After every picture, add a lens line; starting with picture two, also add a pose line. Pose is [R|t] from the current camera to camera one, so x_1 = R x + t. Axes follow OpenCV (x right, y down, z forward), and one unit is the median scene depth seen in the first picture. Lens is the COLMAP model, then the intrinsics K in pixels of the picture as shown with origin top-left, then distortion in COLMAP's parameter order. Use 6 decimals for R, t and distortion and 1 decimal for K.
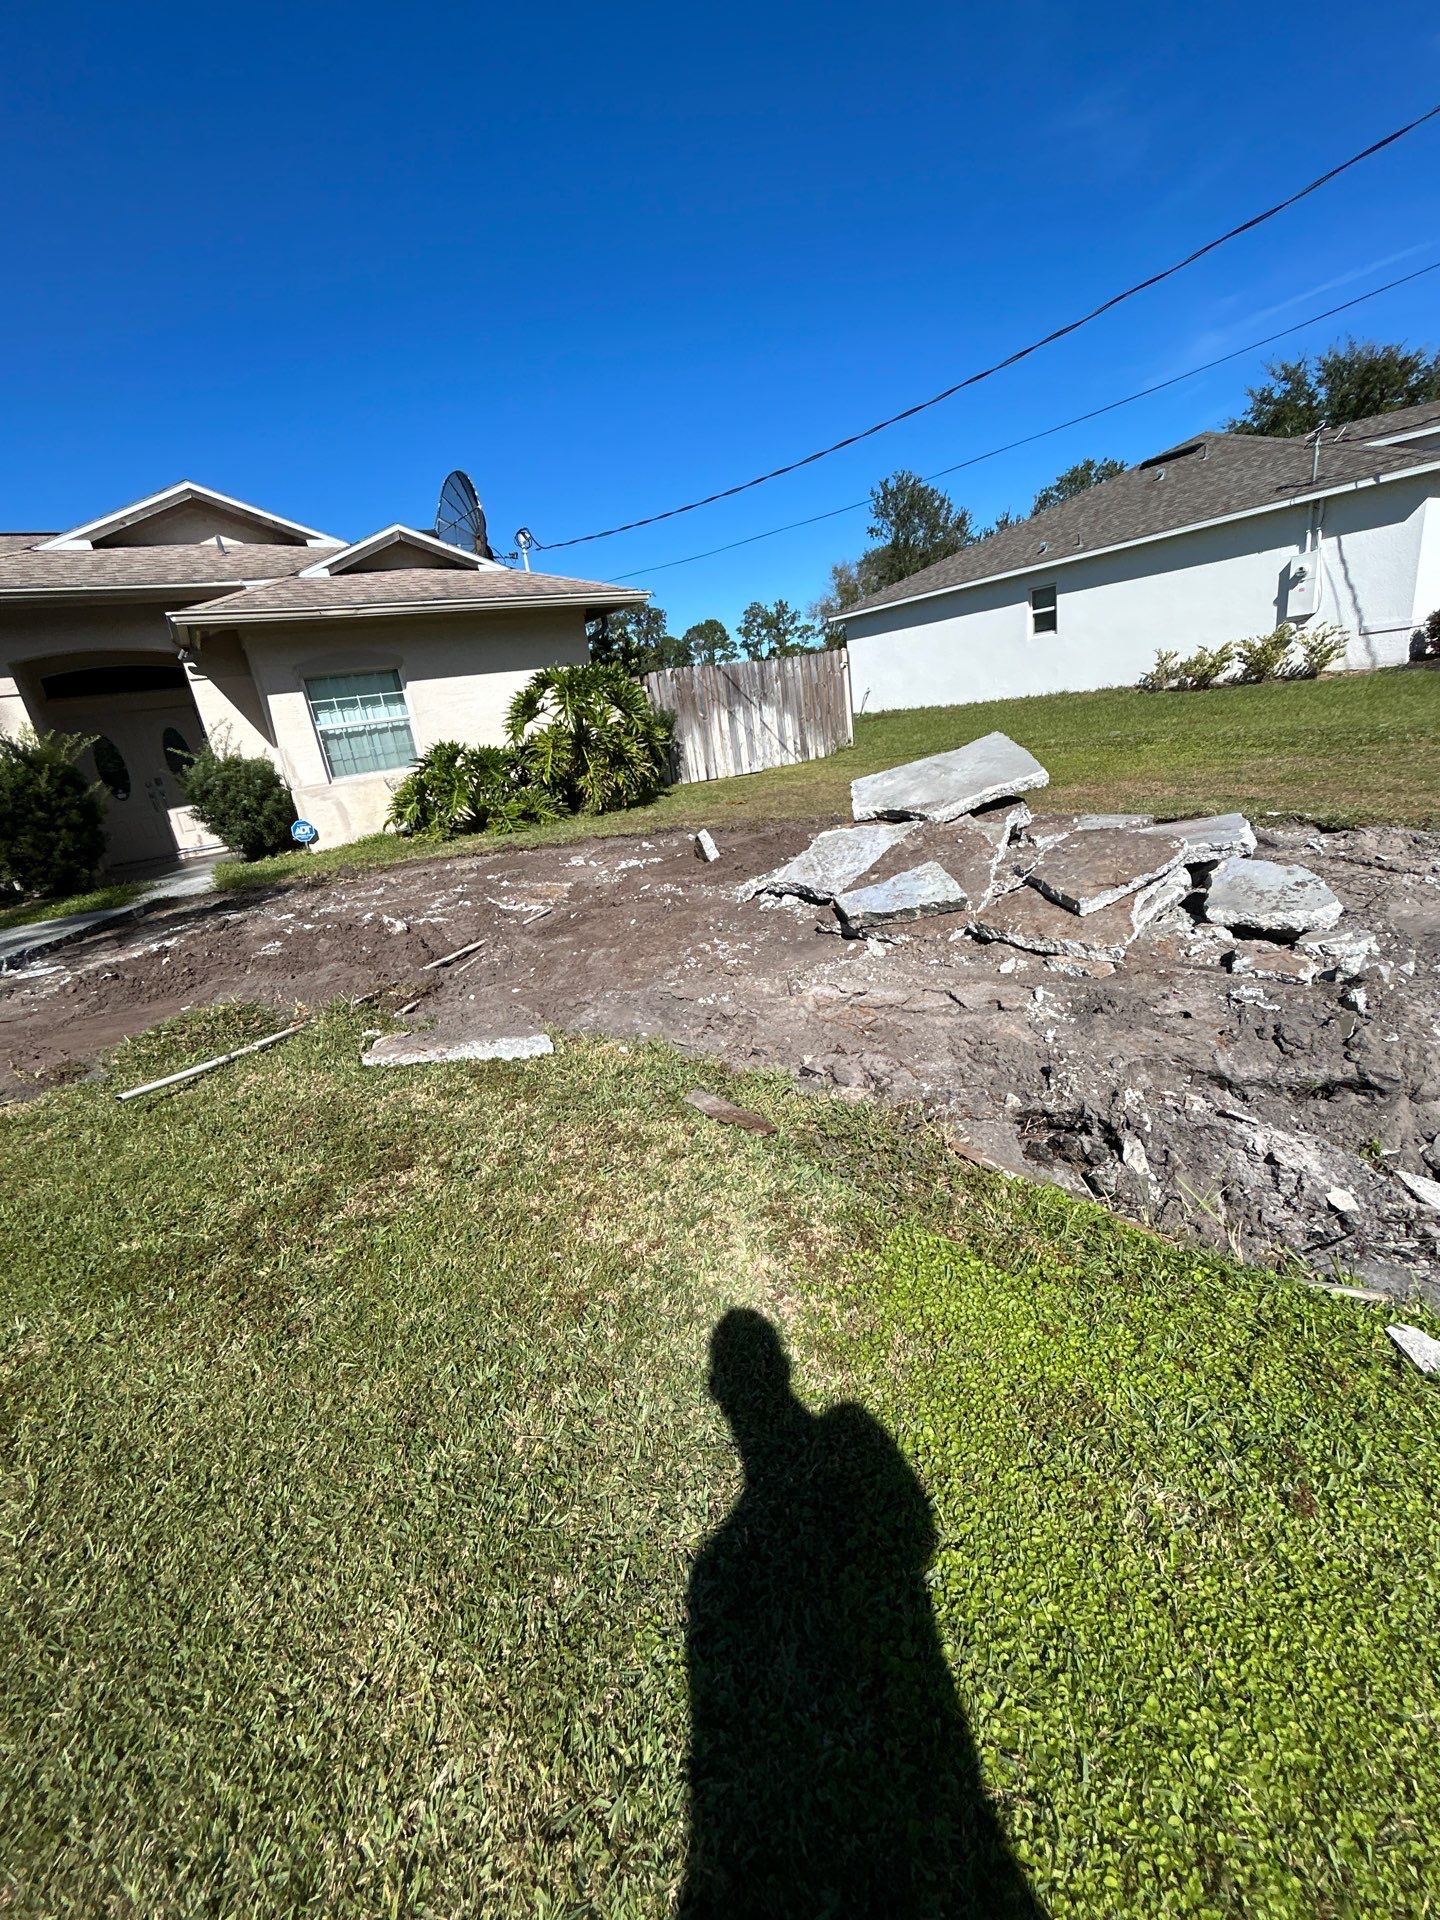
lens RADIAL K [[768.3, 0, 715.3], [0, 768.3, 962.1], [0, 0, 1]] dist [0.000255, 0.000653]
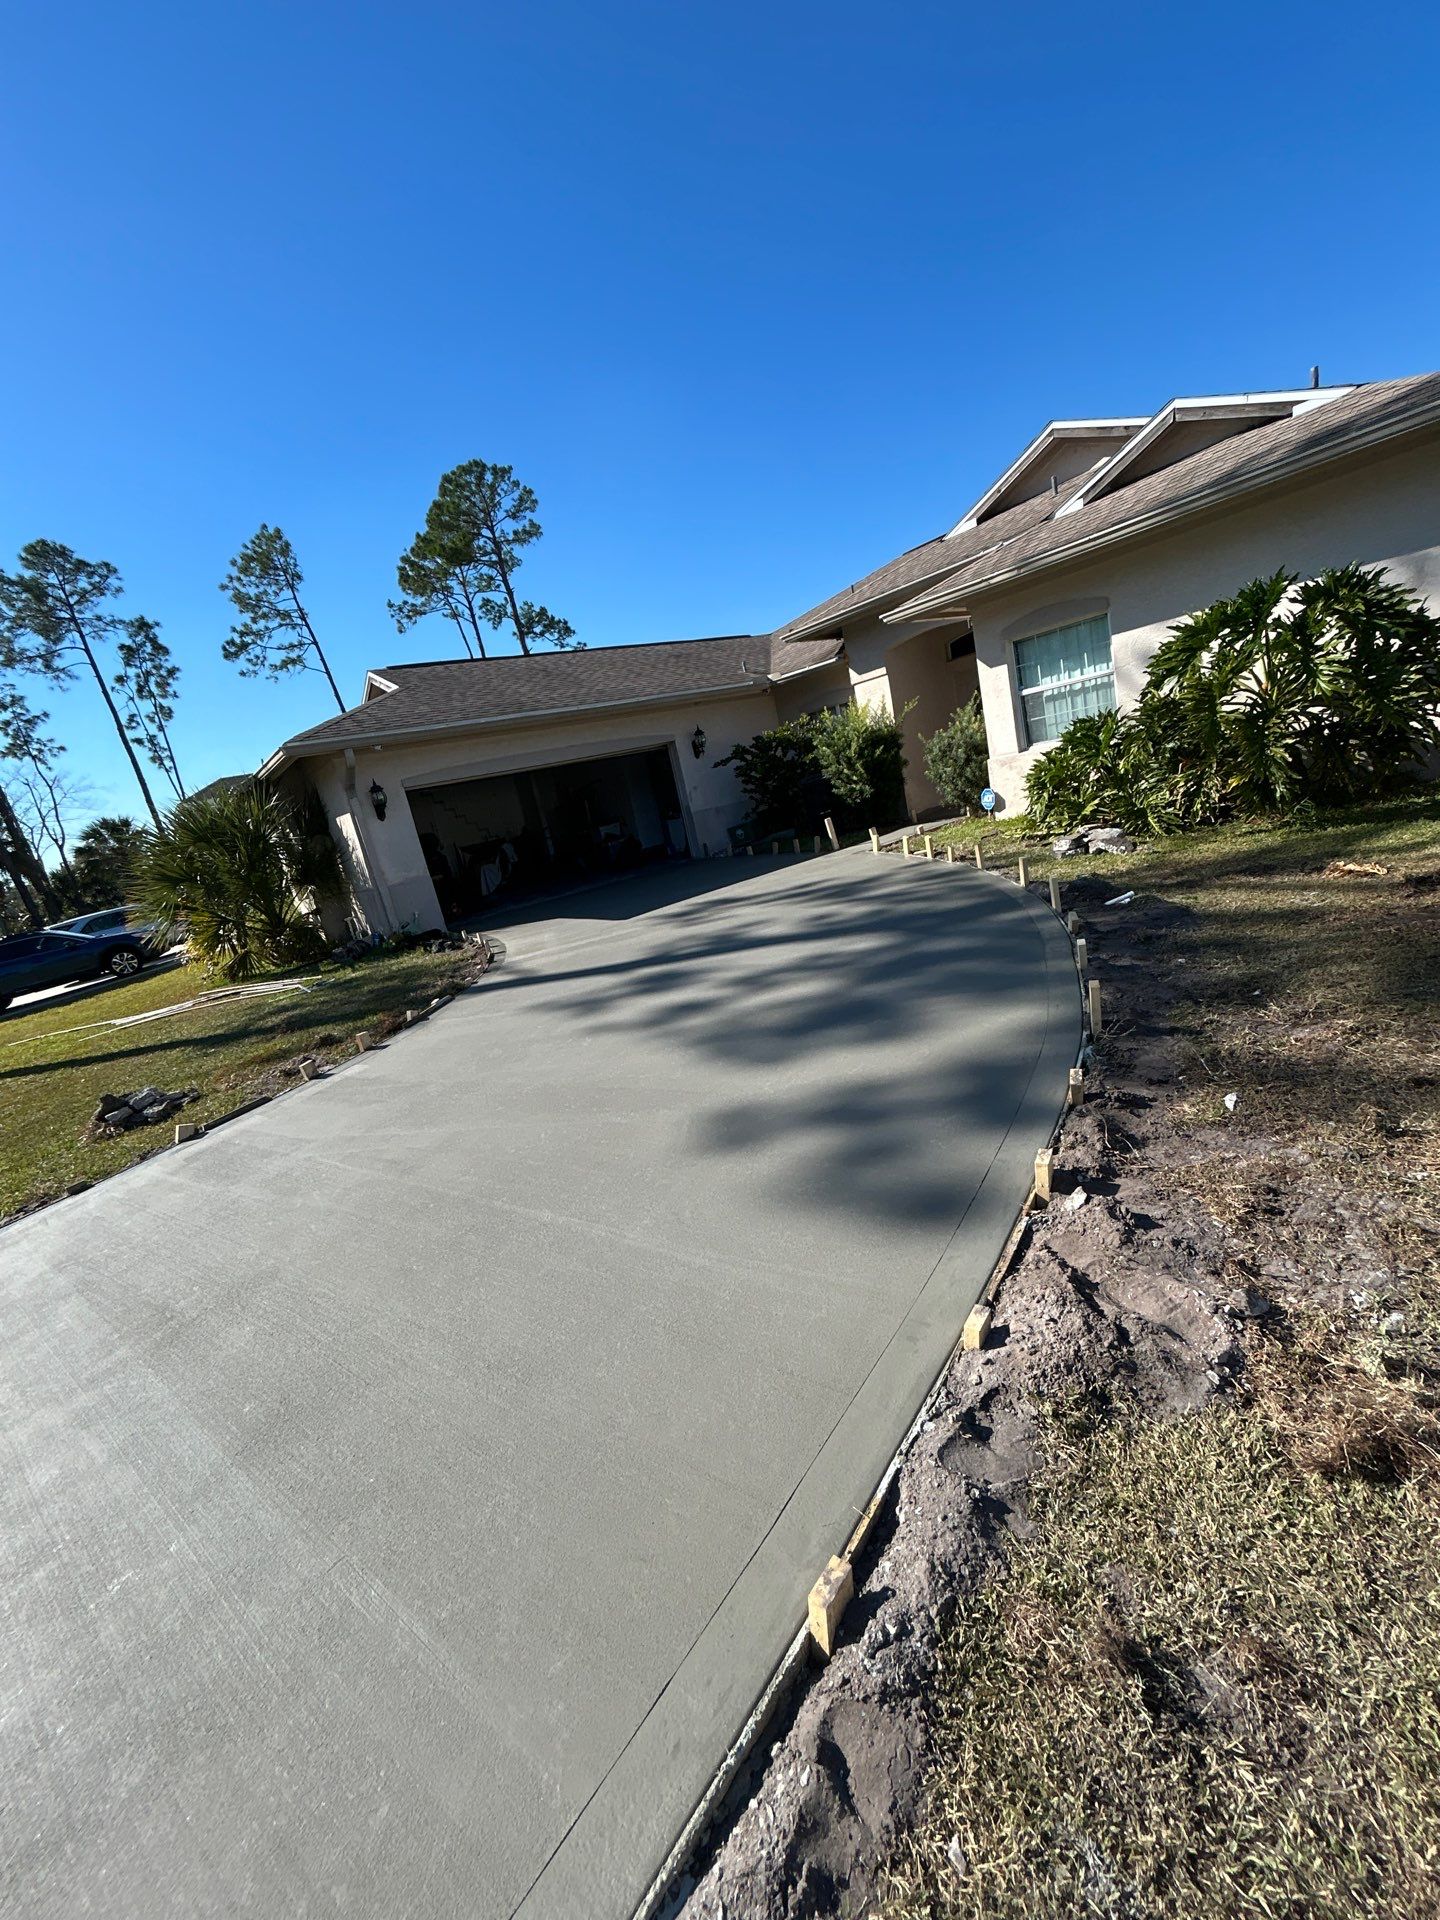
lens RADIAL K [[768.3, 0, 715.3], [0, 768.3, 962.1], [0, 0, 1]] dist [0.000255, 0.000653]
pose [[0.091722, 0.340132, -0.935894, 0.416425], [-0.119491, 0.936824, 0.328759, -0.232569], [0.988589, 0.081676, 0.126570, 0.472958]]
